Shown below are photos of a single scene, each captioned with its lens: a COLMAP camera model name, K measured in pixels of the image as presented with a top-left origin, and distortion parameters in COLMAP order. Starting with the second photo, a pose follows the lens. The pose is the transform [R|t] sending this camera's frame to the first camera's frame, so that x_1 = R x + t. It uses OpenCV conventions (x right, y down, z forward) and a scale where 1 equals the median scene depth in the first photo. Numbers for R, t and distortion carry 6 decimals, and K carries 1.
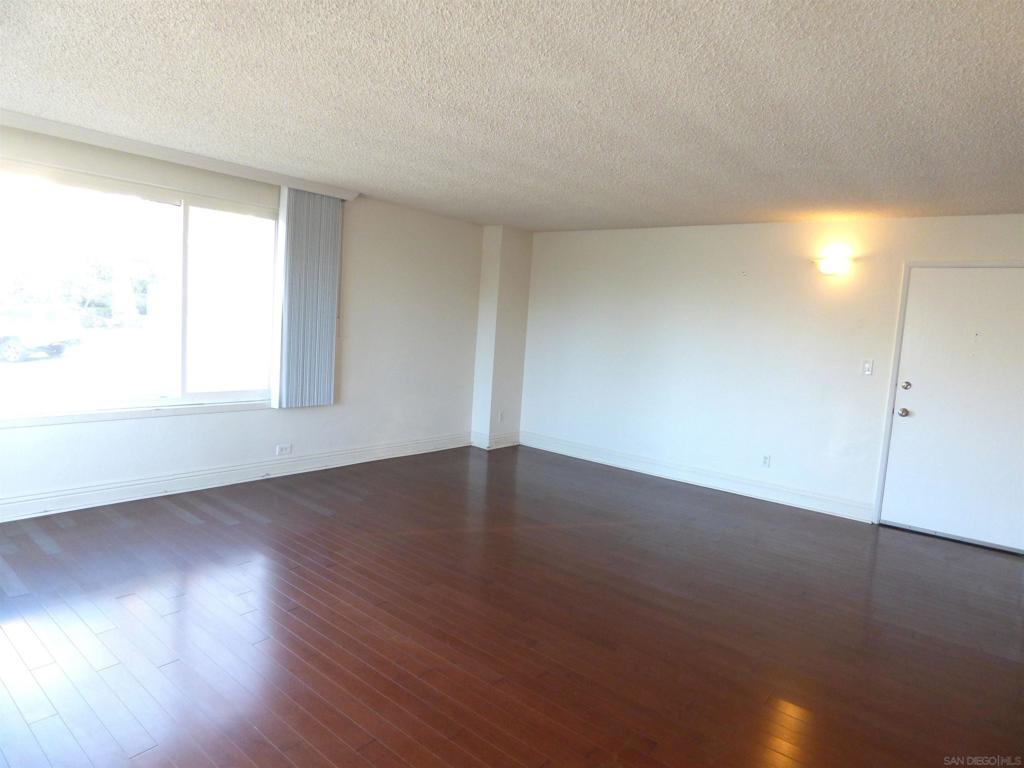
lens RADIAL K [[632.9, 0, 511.8], [0, 632.9, 382.0], [0, 0, 1]] dist [-0.000467, 0.000721]
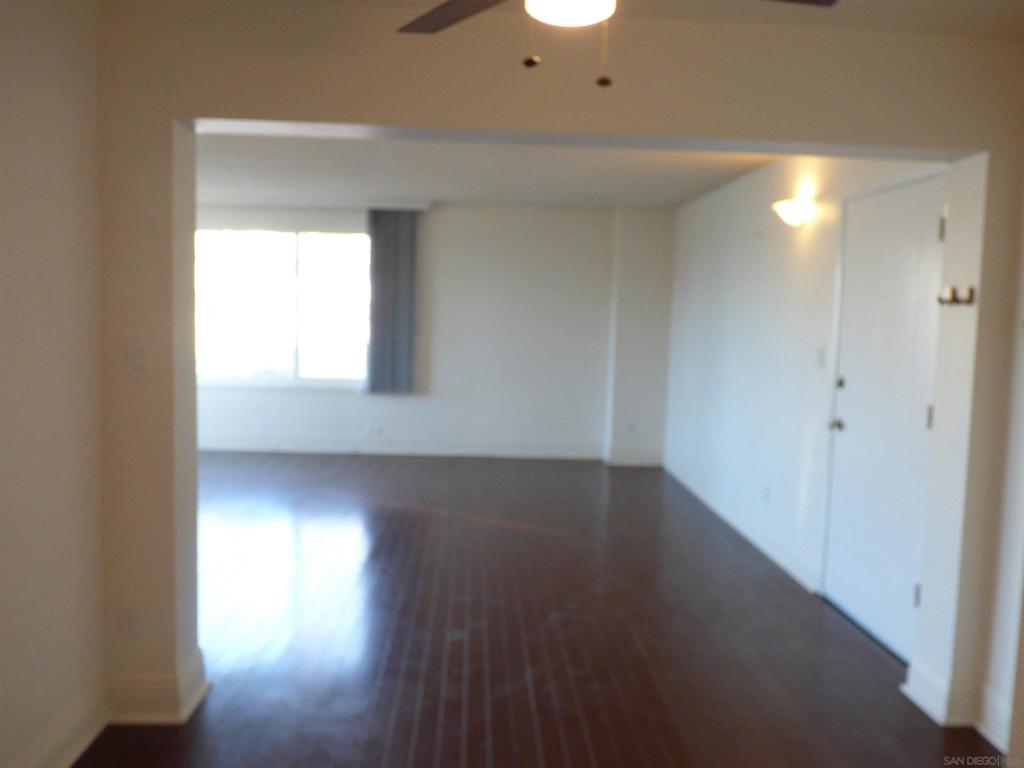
lens RADIAL K [[807.7, 0, 512.0], [0, 807.7, 384.0], [0, 0, 1]] dist [-0.000618, -0.000307]
pose [[0.686227, 0.026993, -0.726886, 0.862271], [-0.062437, 0.997809, -0.021890, 0.037163], [0.724703, 0.060406, 0.686409, 0.174170]]
